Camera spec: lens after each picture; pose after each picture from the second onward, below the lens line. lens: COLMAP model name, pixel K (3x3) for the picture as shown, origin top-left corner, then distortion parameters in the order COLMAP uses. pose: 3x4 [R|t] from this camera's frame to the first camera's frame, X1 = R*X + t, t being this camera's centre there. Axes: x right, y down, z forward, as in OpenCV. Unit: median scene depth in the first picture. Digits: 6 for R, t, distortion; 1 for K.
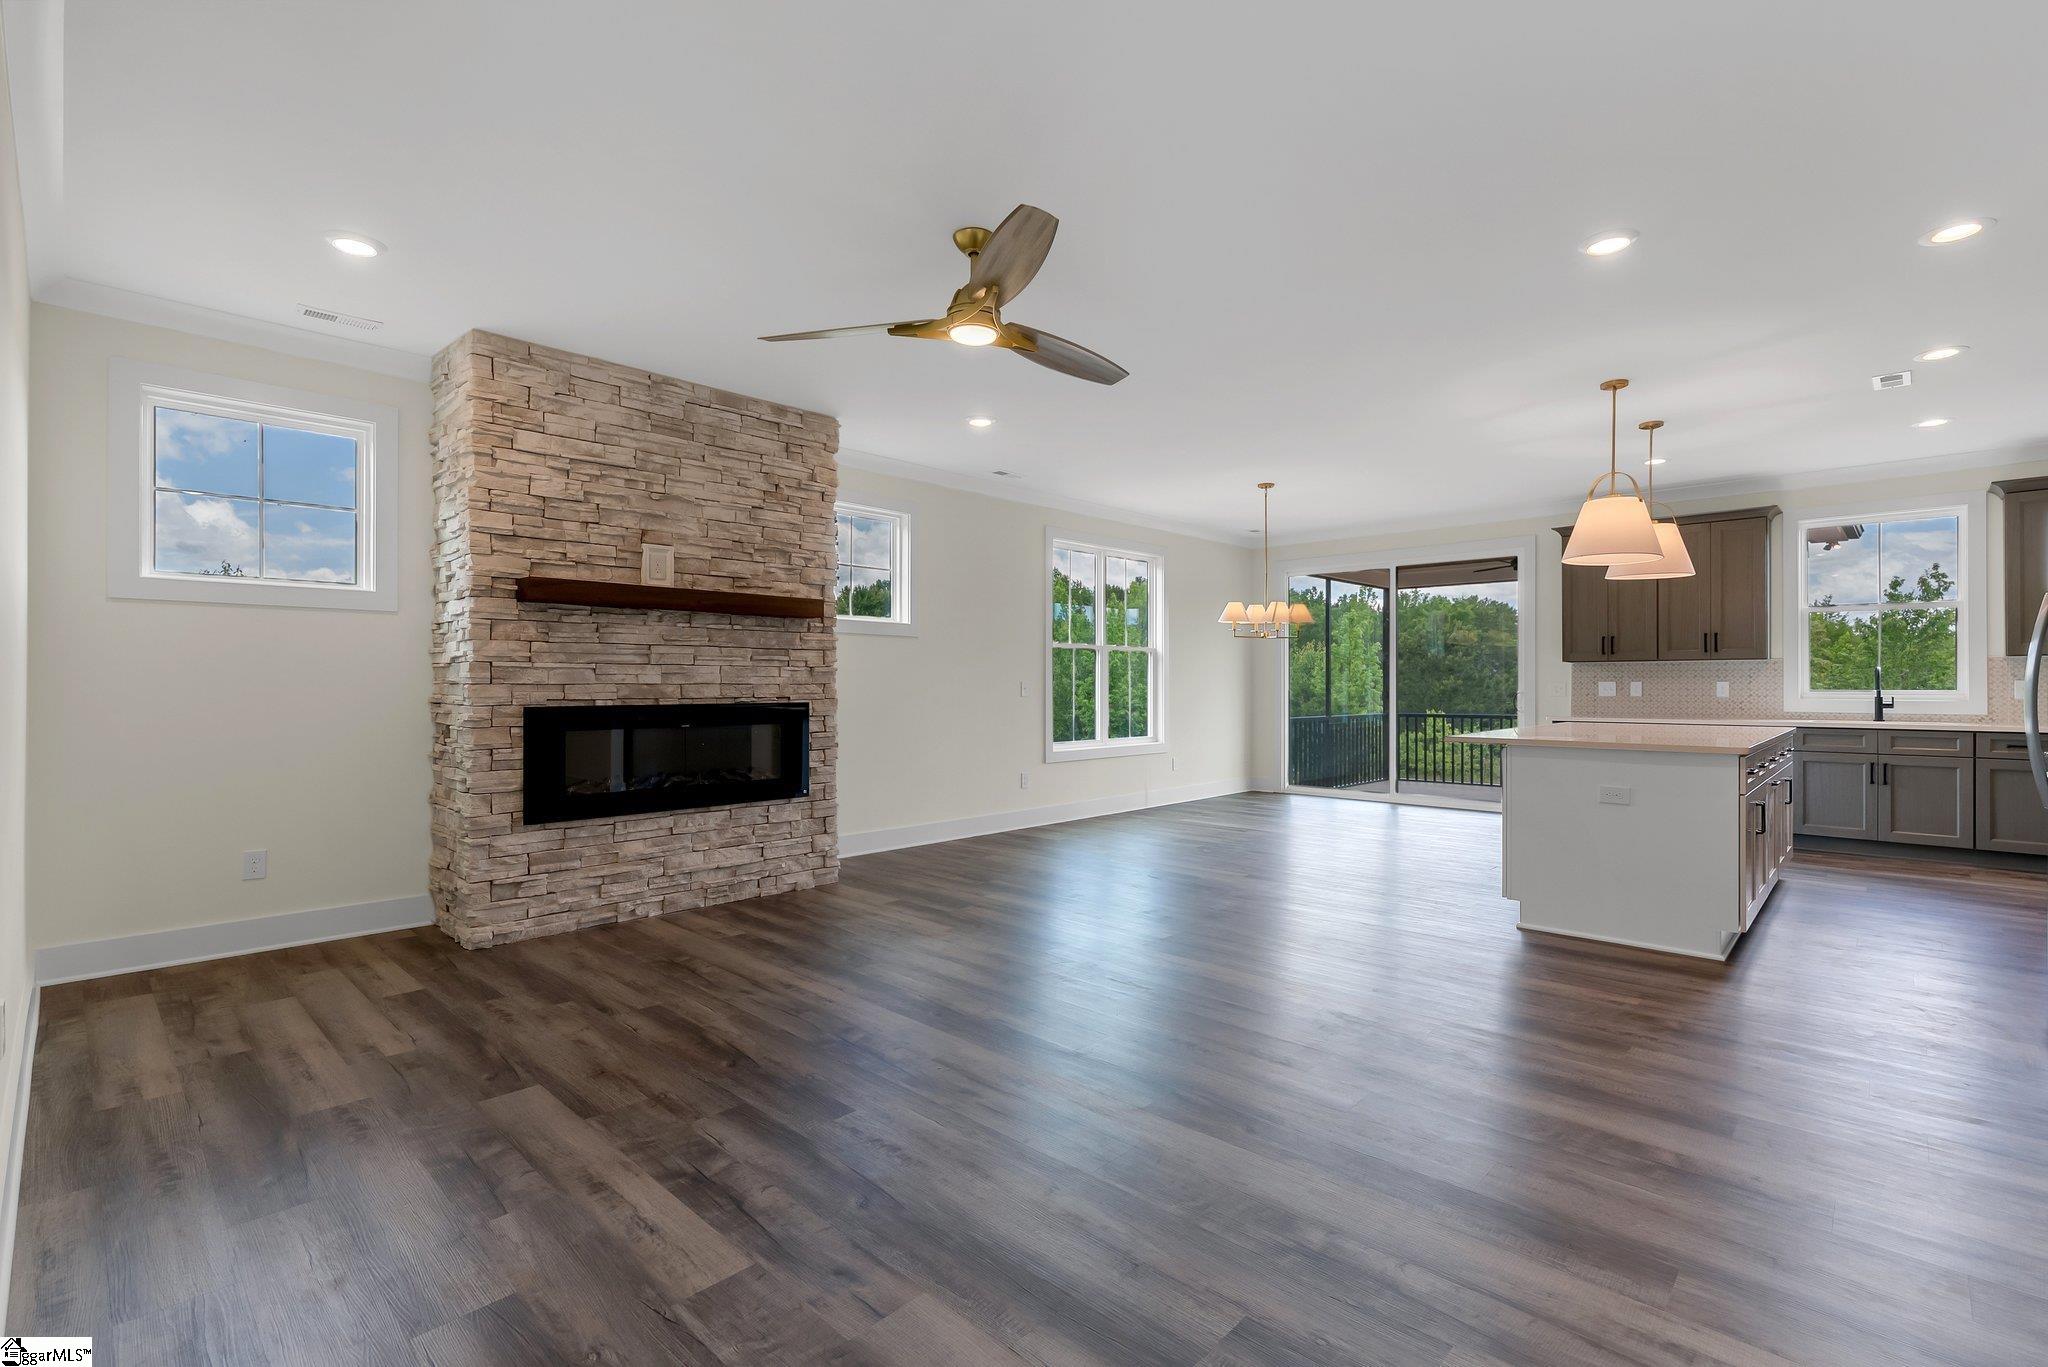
lens RADIAL K [[933.5, 0, 1033.0], [0, 933.5, 682.1], [0, 0, 1]] dist [-0.008882, 0.003452]
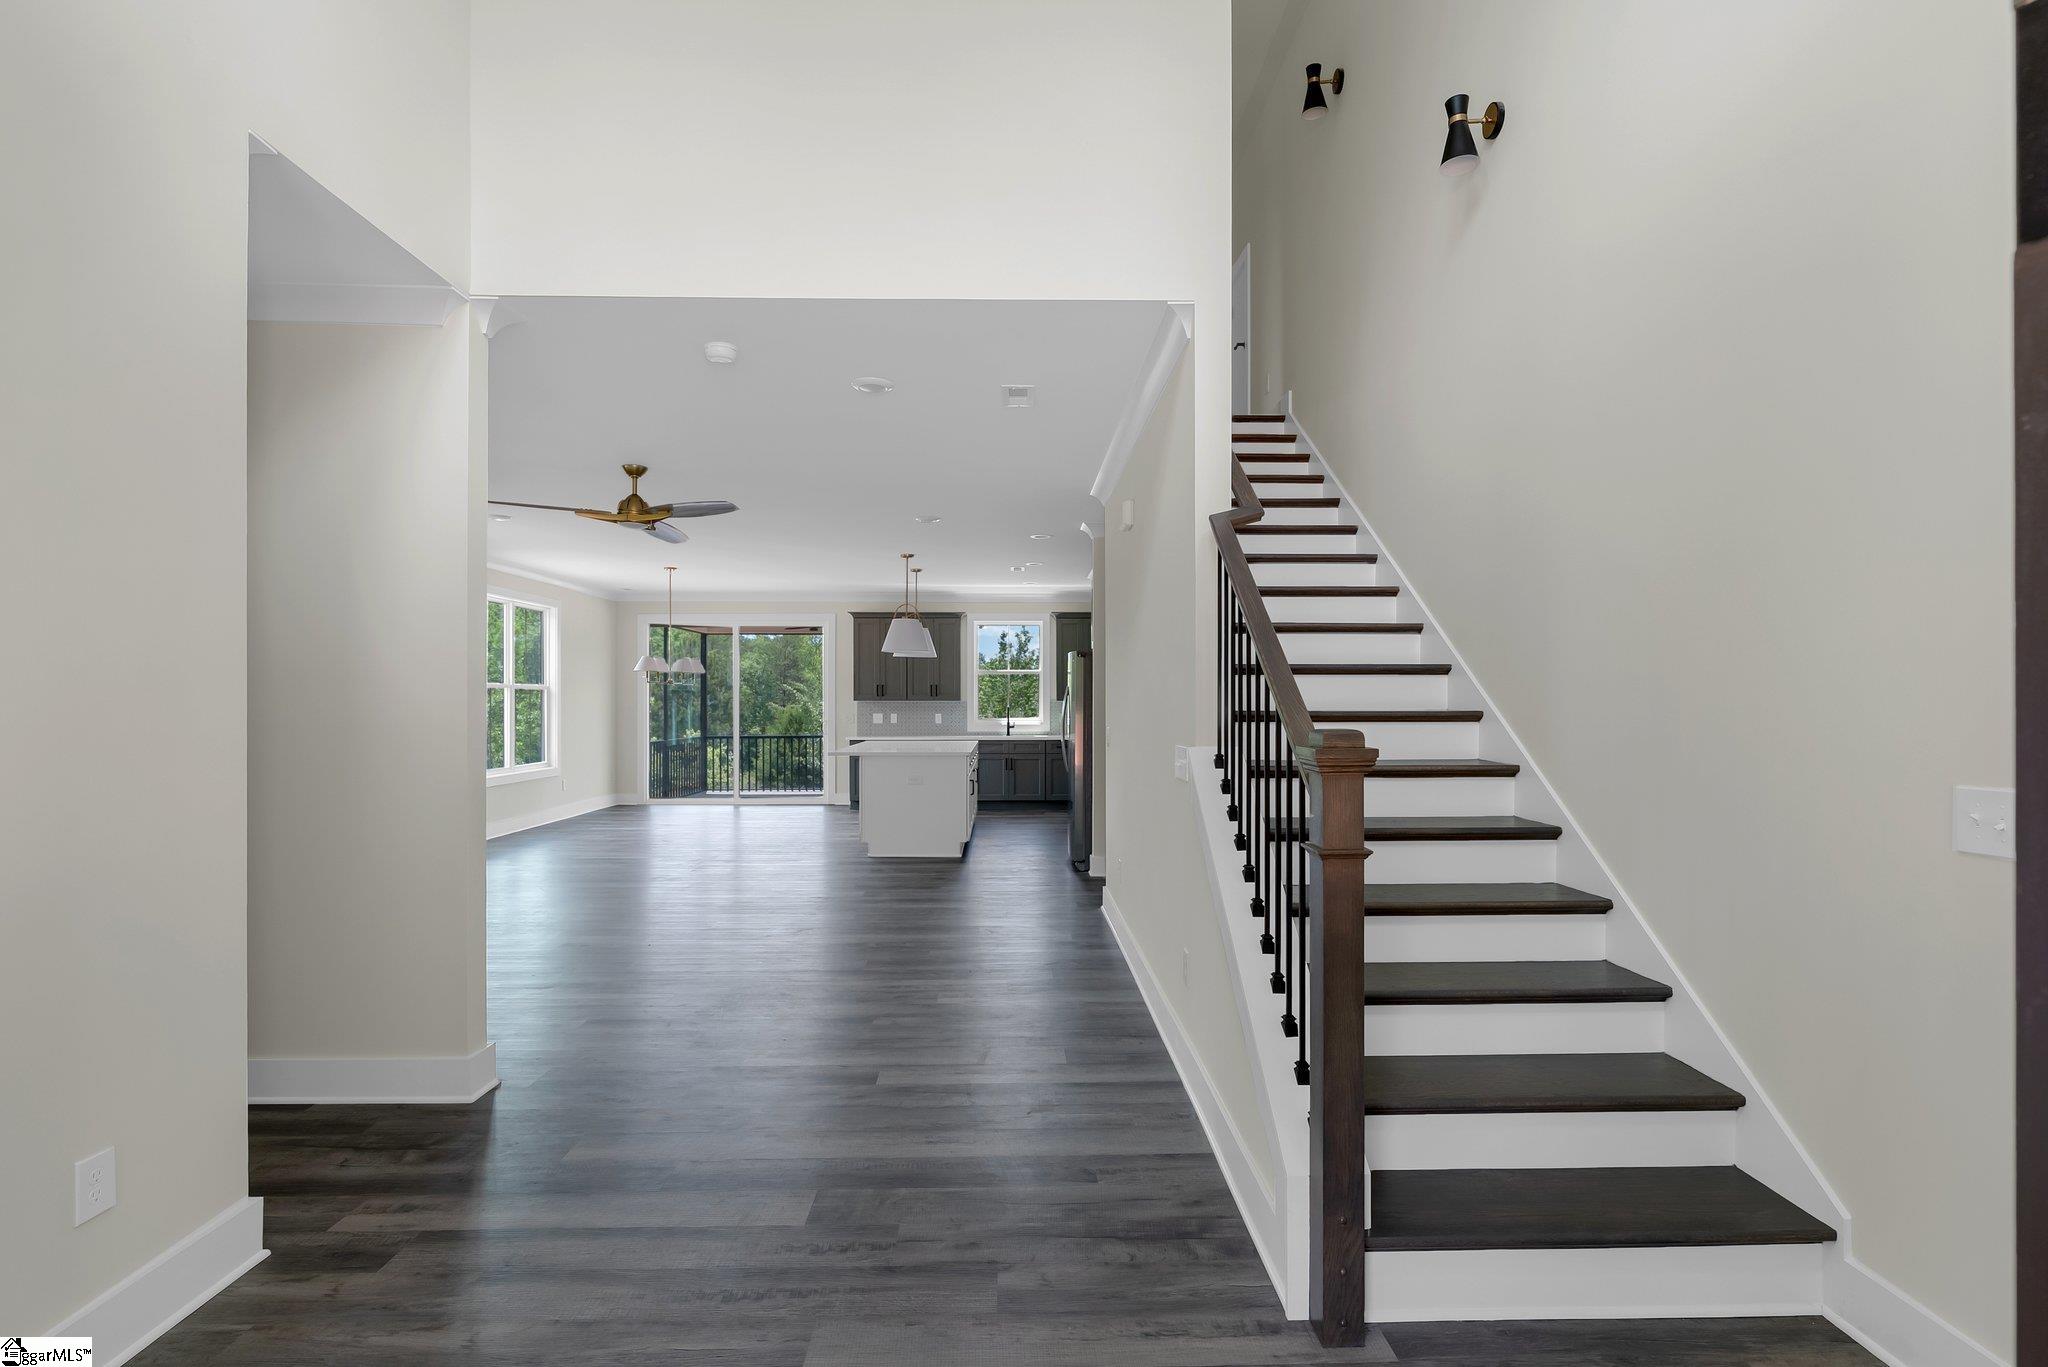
lens RADIAL K [[959.3, 0, 1021.5], [0, 959.3, 696.8], [0, 0, 1]] dist [0.003040, 0.000132]
pose [[0.716624, 0.003193, 0.697452, -0.490577], [-0.000969, 0.999993, -0.003583, -0.034769], [-0.697459, 0.001892, 0.716622, -0.468383]]
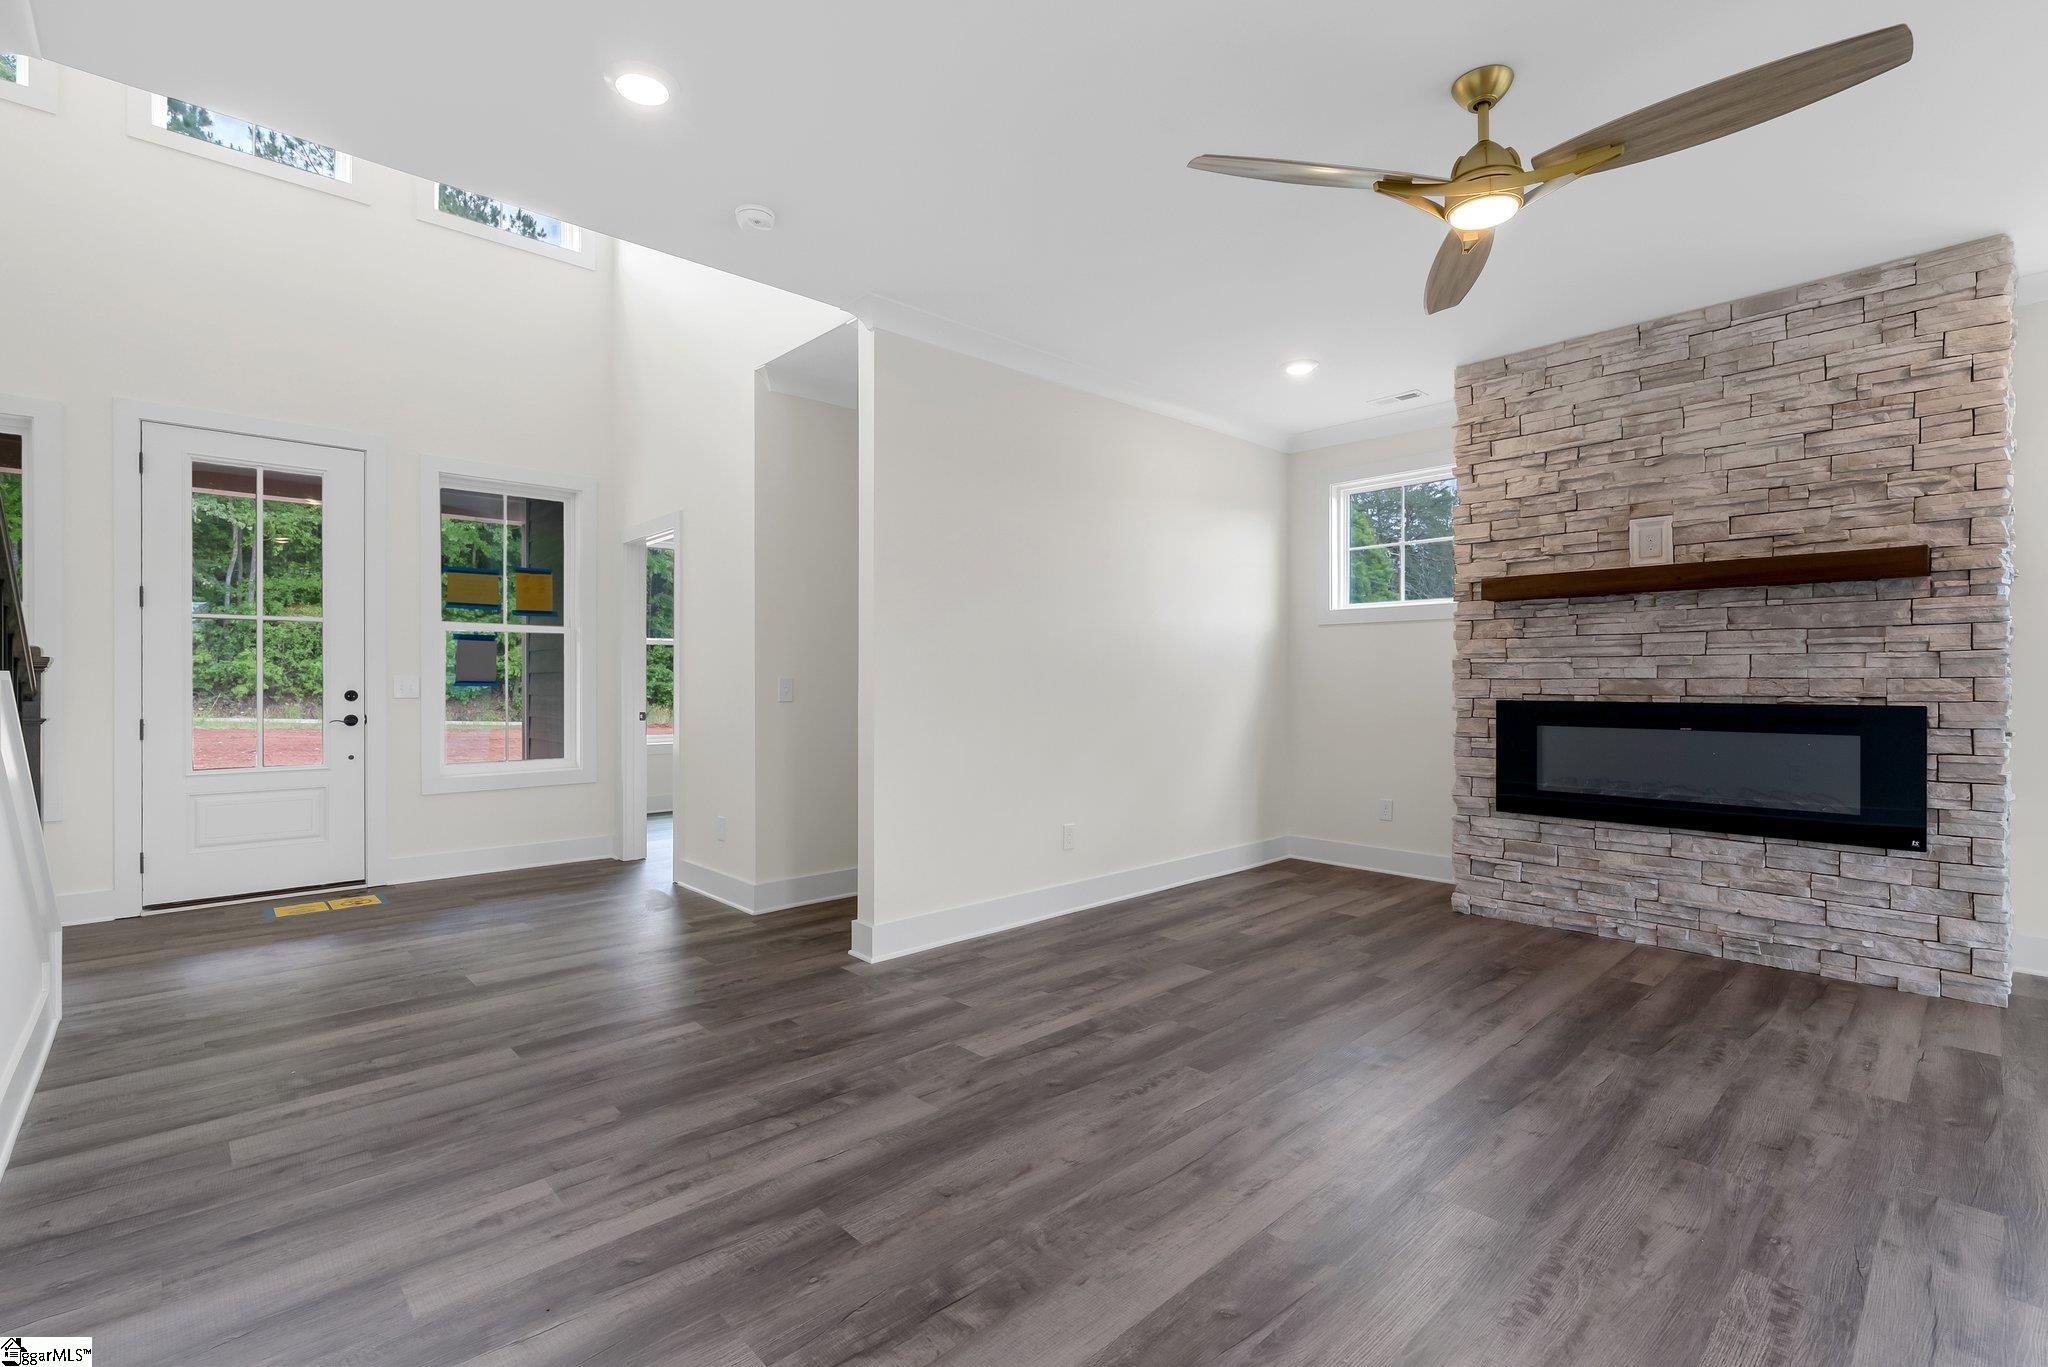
lens RADIAL K [[933.5, 0, 1026.9], [0, 933.5, 684.5], [0, 0, 1]] dist [-0.008882, 0.003452]
pose [[-0.068614, 0.002813, -0.997639, 0.451594], [0.002037, 0.999994, 0.002680, 0.003716], [0.997641, -0.001848, -0.068619, 0.435318]]
